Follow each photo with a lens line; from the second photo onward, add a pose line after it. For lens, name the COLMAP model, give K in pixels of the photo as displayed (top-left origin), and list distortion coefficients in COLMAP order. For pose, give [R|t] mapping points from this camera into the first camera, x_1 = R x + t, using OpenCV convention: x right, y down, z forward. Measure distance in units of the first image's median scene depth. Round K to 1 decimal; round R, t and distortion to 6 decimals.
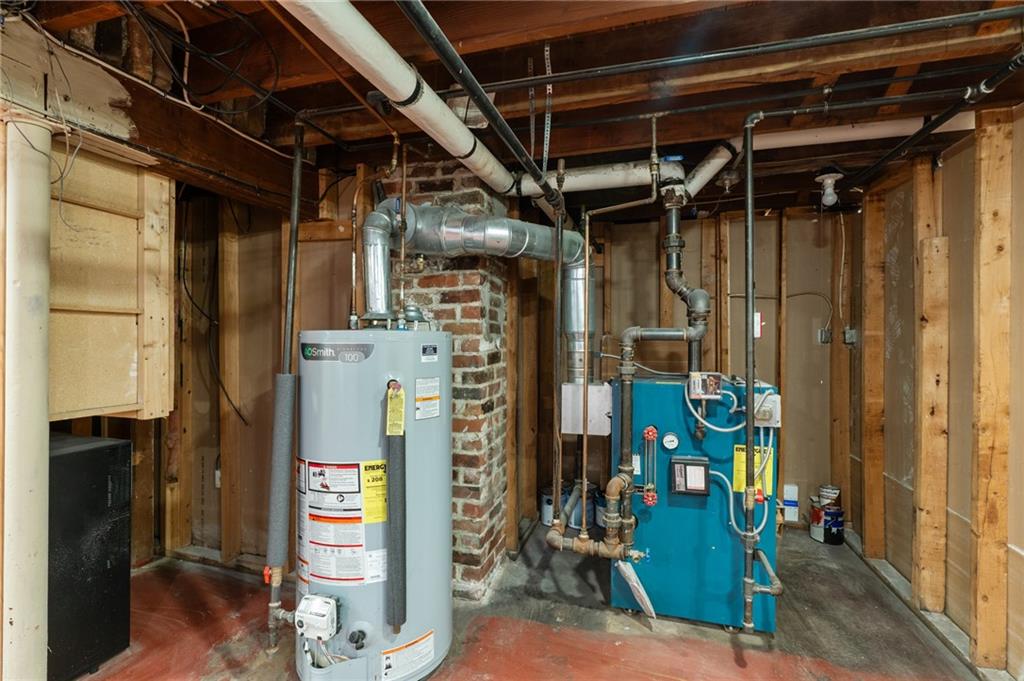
lens RADIAL K [[467.2, 0, 516.3], [0, 467.2, 338.4], [0, 0, 1]] dist [-0.010960, 0.002228]
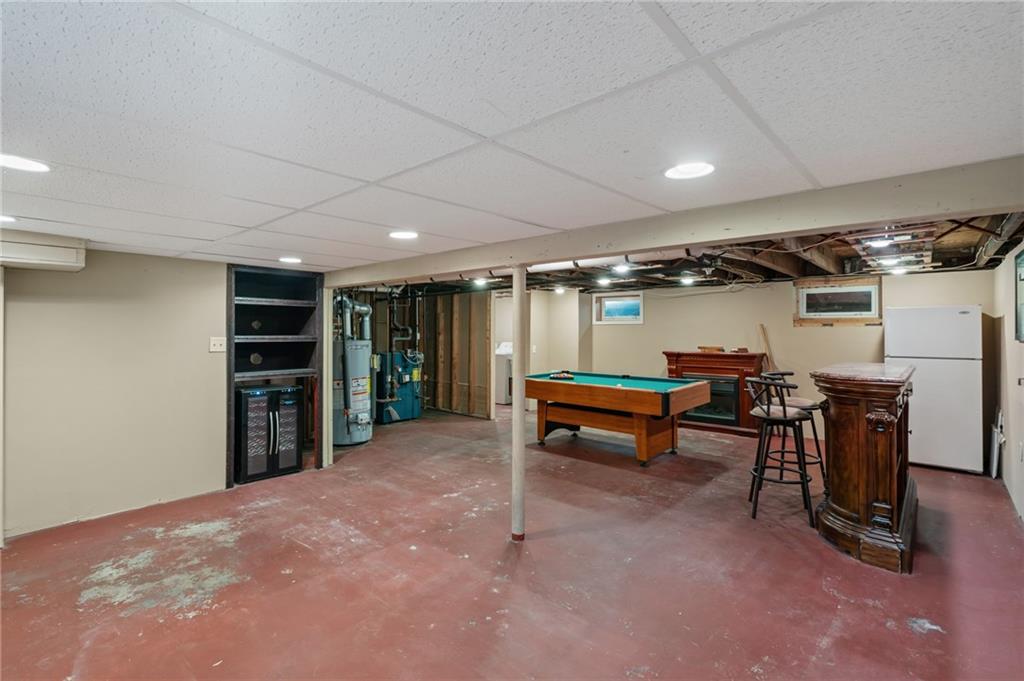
lens RADIAL K [[467.2, 0, 513.4], [0, 467.2, 331.6], [0, 0, 1]] dist [-0.010960, 0.002228]
pose [[0.440117, -0.012458, 0.897854, -2.561474], [0.000587, 0.999908, 0.013587, -0.119589], [-0.897940, -0.005453, 0.440083, -1.378930]]
